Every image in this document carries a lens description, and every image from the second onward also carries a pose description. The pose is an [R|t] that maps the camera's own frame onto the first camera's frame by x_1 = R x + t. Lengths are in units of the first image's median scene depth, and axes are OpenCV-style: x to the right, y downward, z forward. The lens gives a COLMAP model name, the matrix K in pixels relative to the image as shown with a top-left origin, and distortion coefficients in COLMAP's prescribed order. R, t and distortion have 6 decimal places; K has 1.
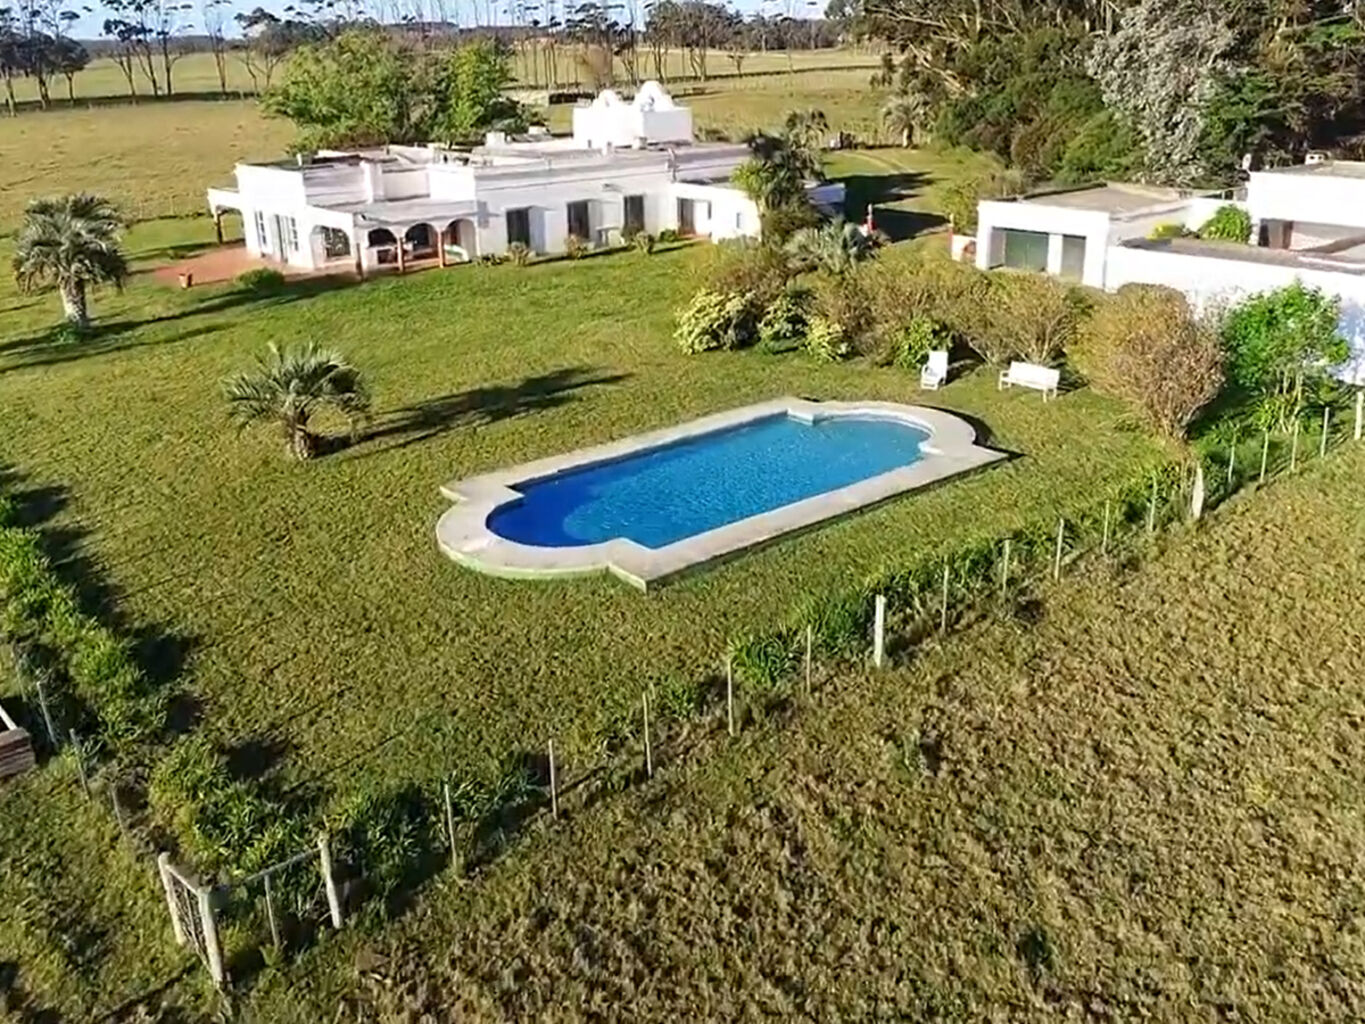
lens RADIAL K [[1200.3, 0, 682.5], [0, 1200.3, 512.0], [0, 0, 1]] dist [0.000359, -0.008666]
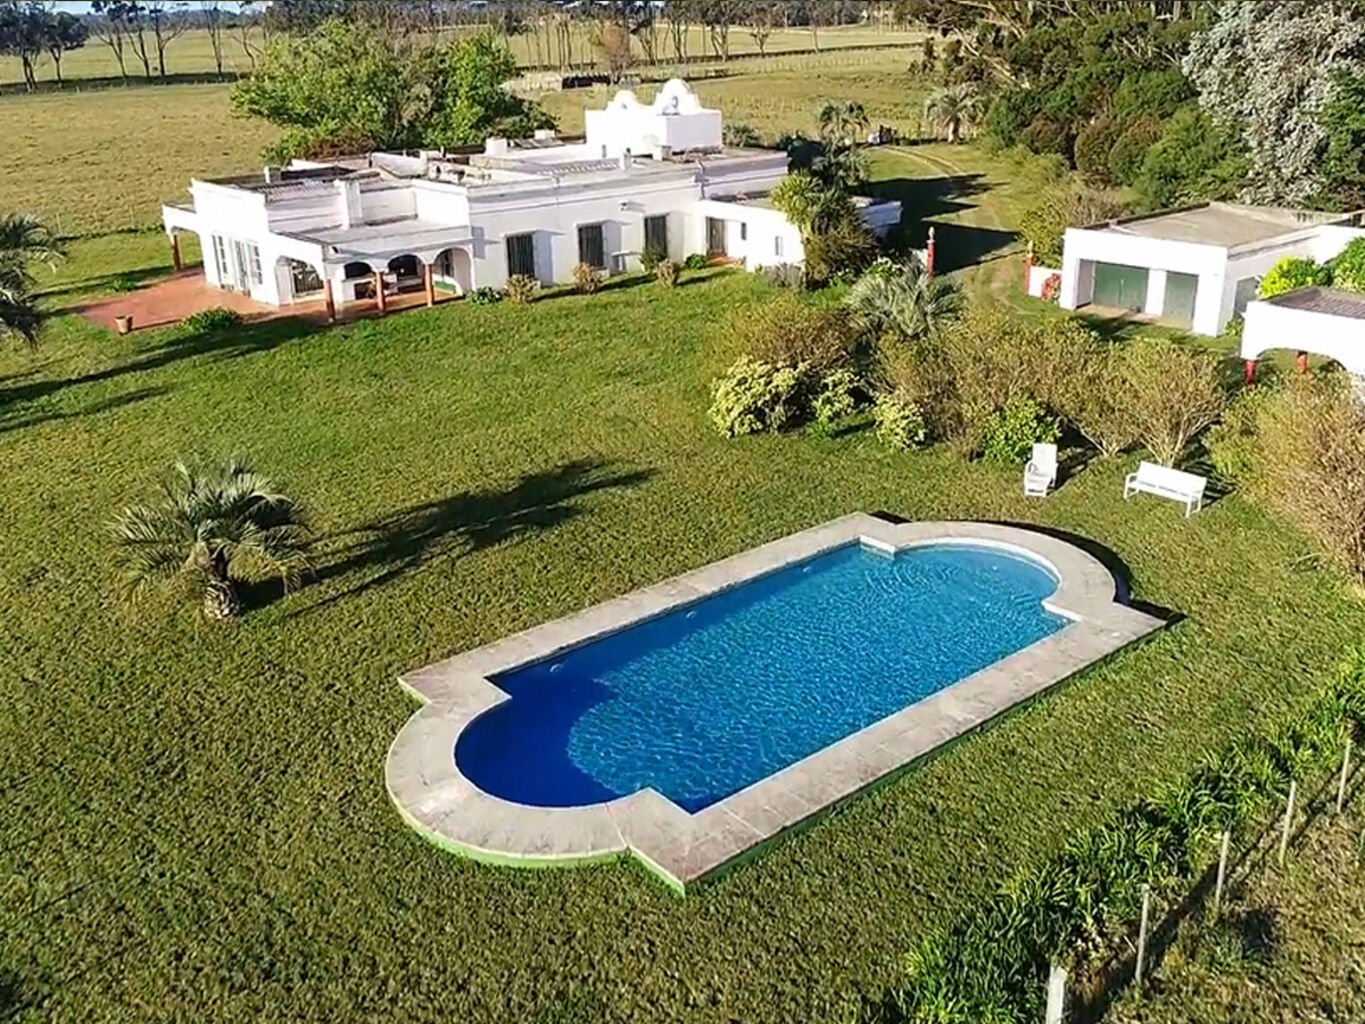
lens RADIAL K [[1226.0, 0, 702.1], [0, 1226.0, 506.9], [0, 0, 1]] dist [-0.004769, 0.004021]
pose [[0.999999, -0.000770, 0.000797, -0.008547], [0.000764, 0.999969, 0.007829, -0.064854], [-0.000803, -0.007829, 0.999969, 0.126397]]
